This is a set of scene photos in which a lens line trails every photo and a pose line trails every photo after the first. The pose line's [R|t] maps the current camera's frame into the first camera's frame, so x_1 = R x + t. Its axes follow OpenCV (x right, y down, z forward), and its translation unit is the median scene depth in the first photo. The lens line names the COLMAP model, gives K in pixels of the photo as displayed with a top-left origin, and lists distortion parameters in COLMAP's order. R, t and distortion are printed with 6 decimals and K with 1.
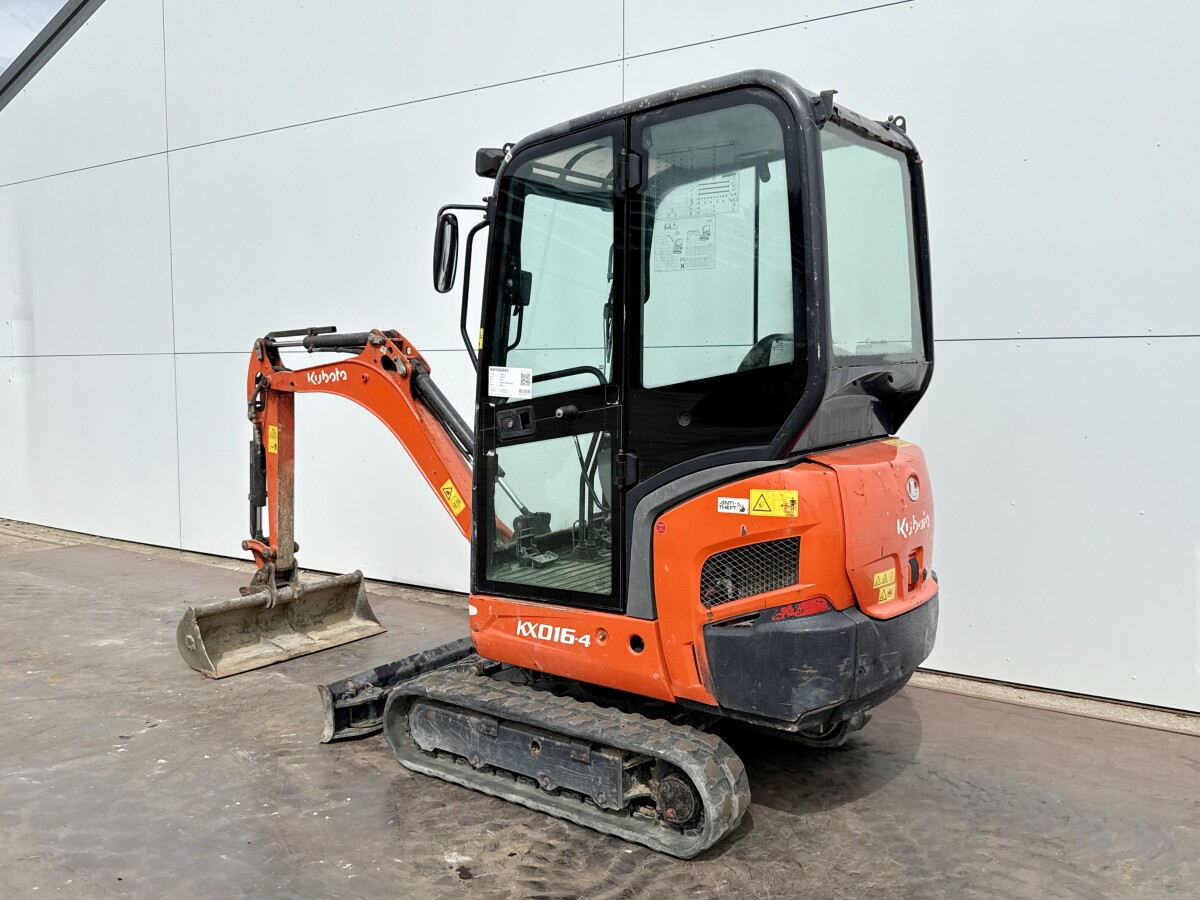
lens RADIAL K [[1014.5, 0, 599.0], [0, 1014.5, 448.7], [0, 0, 1]] dist [0.090556, -0.168612]
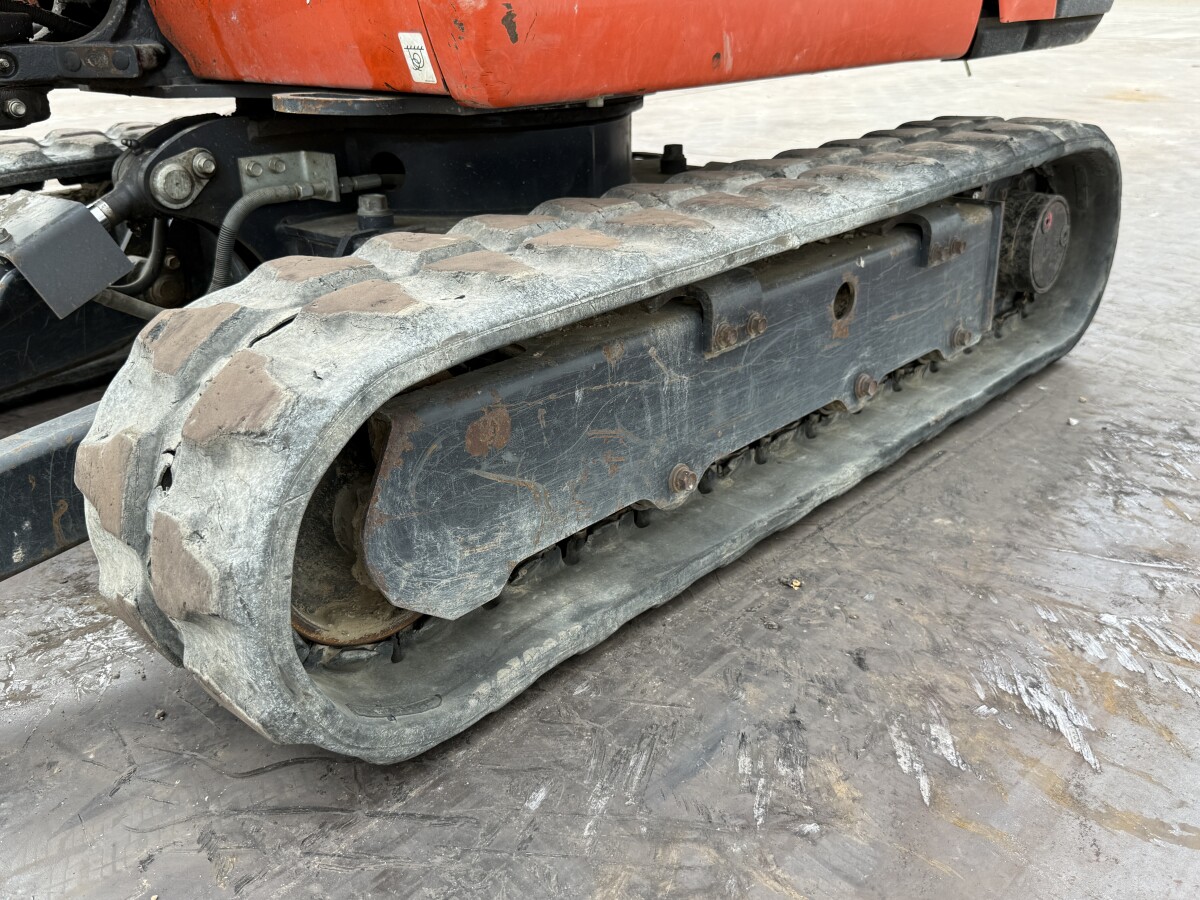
lens RADIAL K [[1086.1, 0, 606.1], [0, 1086.1, 484.0], [0, 0, 1]] dist [0.001780, 0.000000]
pose [[0.103615, -0.402609, 0.909489, -0.372957], [0.117462, 0.912965, 0.390766, 0.198155], [-0.987657, 0.066341, 0.141888, 0.988053]]
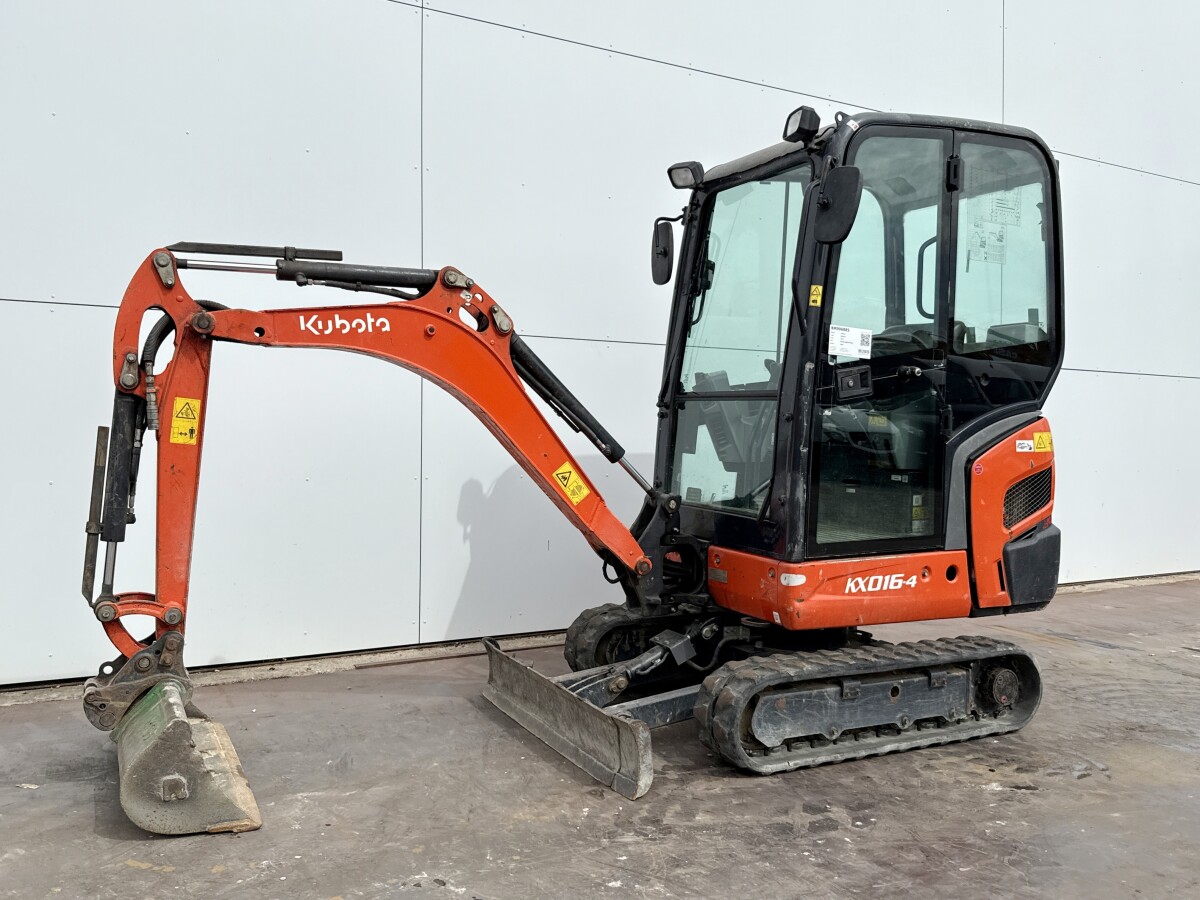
lens RADIAL K [[1014.5, 0, 604.9], [0, 1014.5, 441.8], [0, 0, 1]] dist [0.090556, -0.168612]
pose [[0.442283, 0.004043, 0.896867, -1.086382], [0.056668, 0.997866, -0.032444, 0.052544], [-0.895084, 0.065173, 0.441110, 0.756784]]
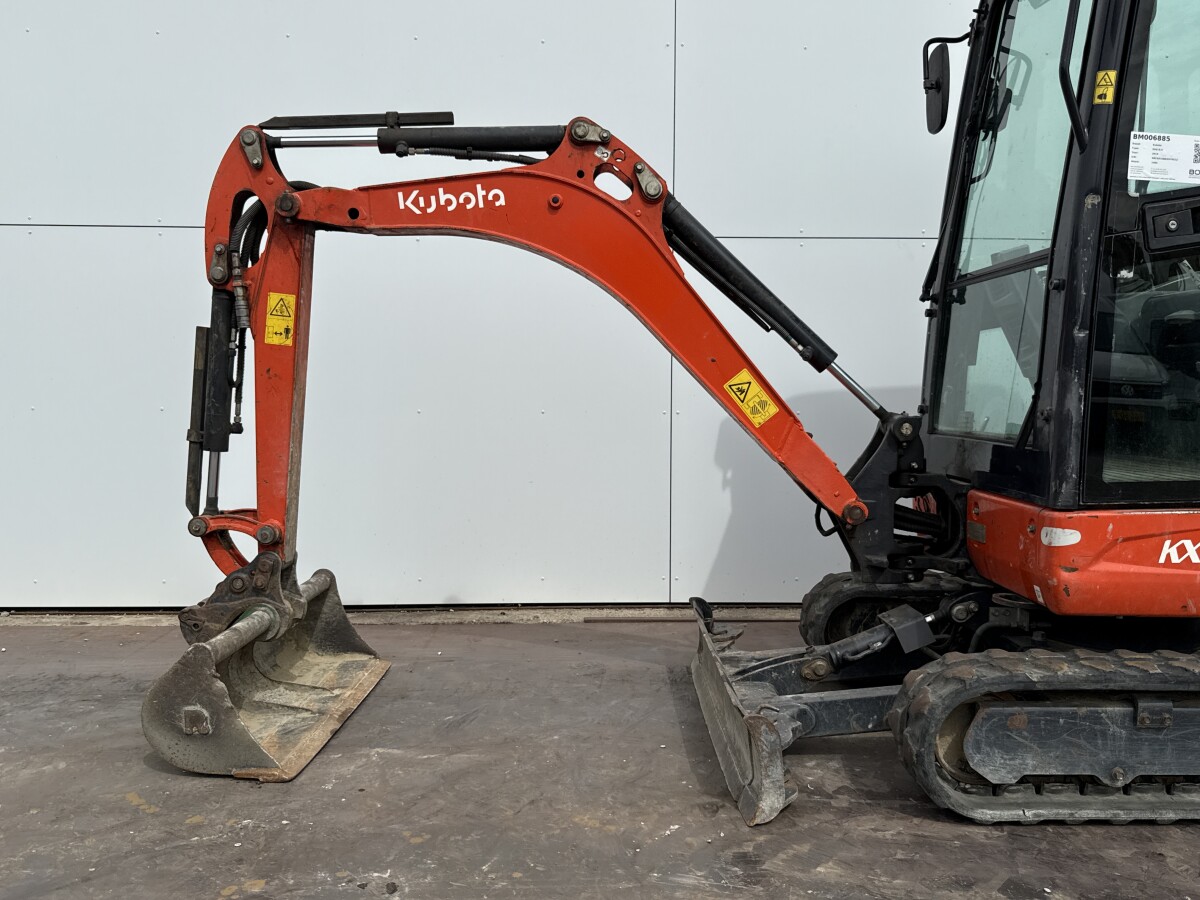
lens RADIAL K [[1014.5, 0, 602.3], [0, 1014.5, 462.7], [0, 0, 1]] dist [0.090556, -0.168612]
pose [[0.799364, -0.020243, 0.600506, -0.736942], [0.037562, 0.999161, -0.016319, 0.117189], [-0.599672, 0.035601, 0.799453, 0.693789]]
